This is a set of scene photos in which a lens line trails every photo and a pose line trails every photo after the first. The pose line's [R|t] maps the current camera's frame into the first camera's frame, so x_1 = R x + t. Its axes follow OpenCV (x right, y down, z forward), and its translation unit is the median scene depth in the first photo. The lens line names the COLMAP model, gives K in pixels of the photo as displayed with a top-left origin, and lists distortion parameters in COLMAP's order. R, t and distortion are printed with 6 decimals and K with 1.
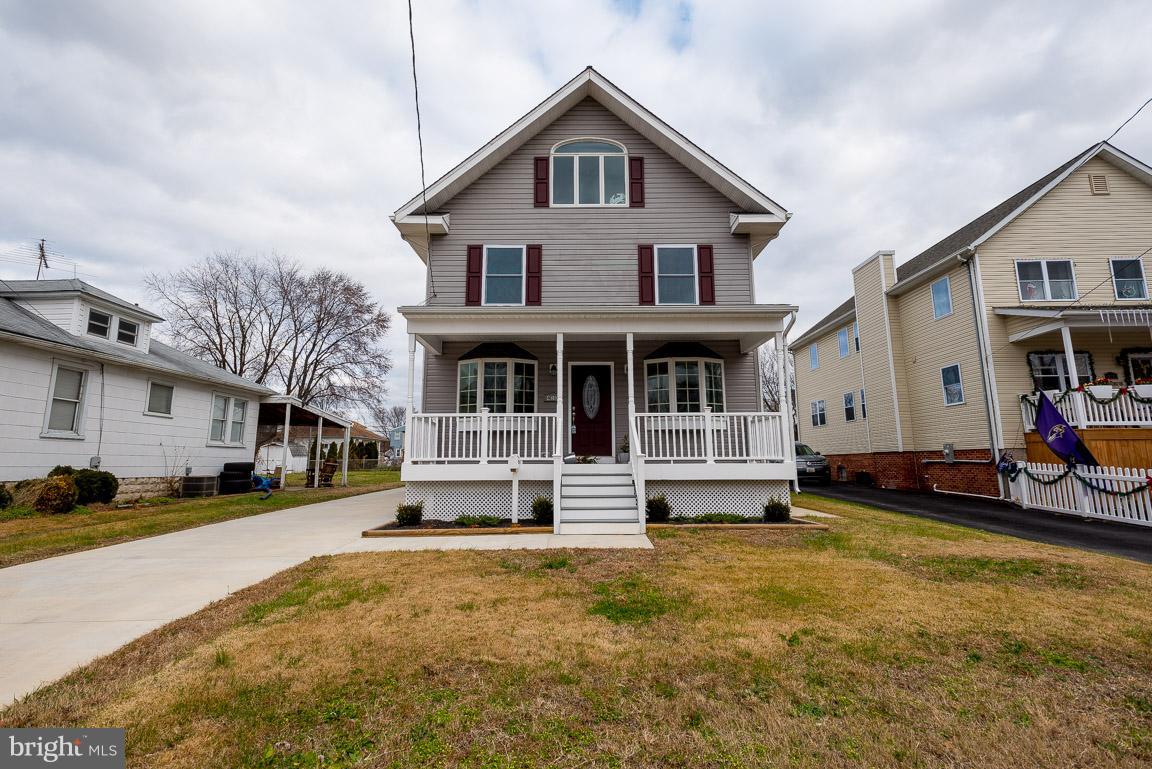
lens RADIAL K [[553.9, 0, 576.0], [0, 553.9, 384.5], [0, 0, 1]] dist [0.016605, 0.000265]
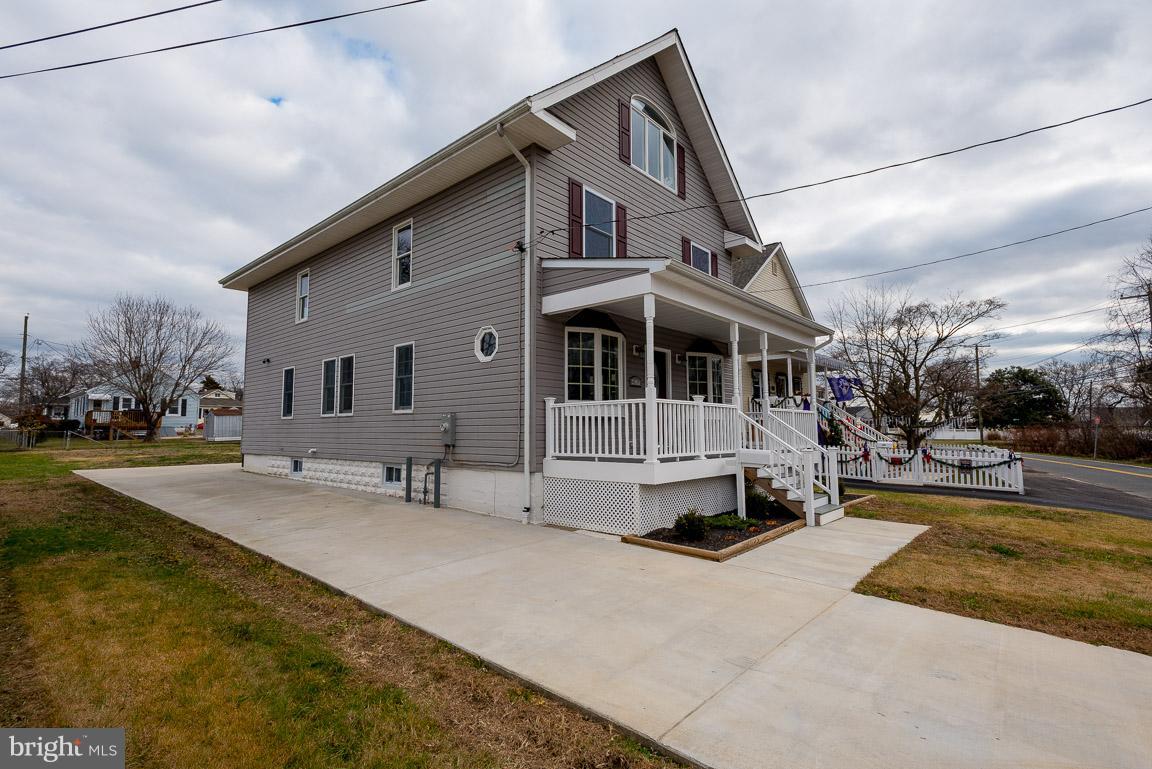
lens RADIAL K [[536.4, 0, 576.0], [0, 536.4, 384.5], [0, 0, 1]] dist [0.046452, 0.000122]
pose [[0.660216, 0.066824, 0.748097, -0.736333], [-0.104843, 0.994482, 0.003694, 0.033298], [-0.743722, -0.080872, 0.663579, 0.469313]]
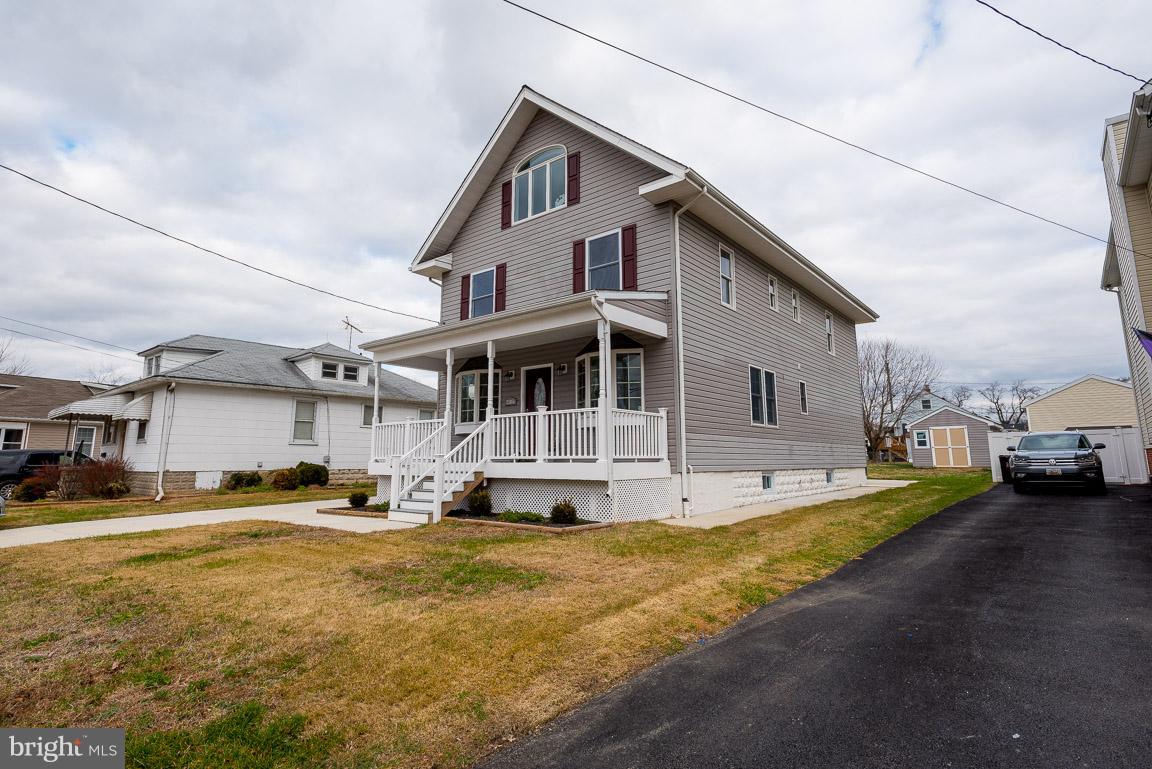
lens RADIAL K [[583.3, 0, 576.0], [0, 583.3, 384.5], [0, 0, 1]] dist [0.000909, 0.000054]
pose [[0.776297, -0.080034, -0.625266, 0.748329], [0.087785, 0.995968, -0.018493, 0.021630], [0.624225, -0.040533, 0.780193, 0.176874]]
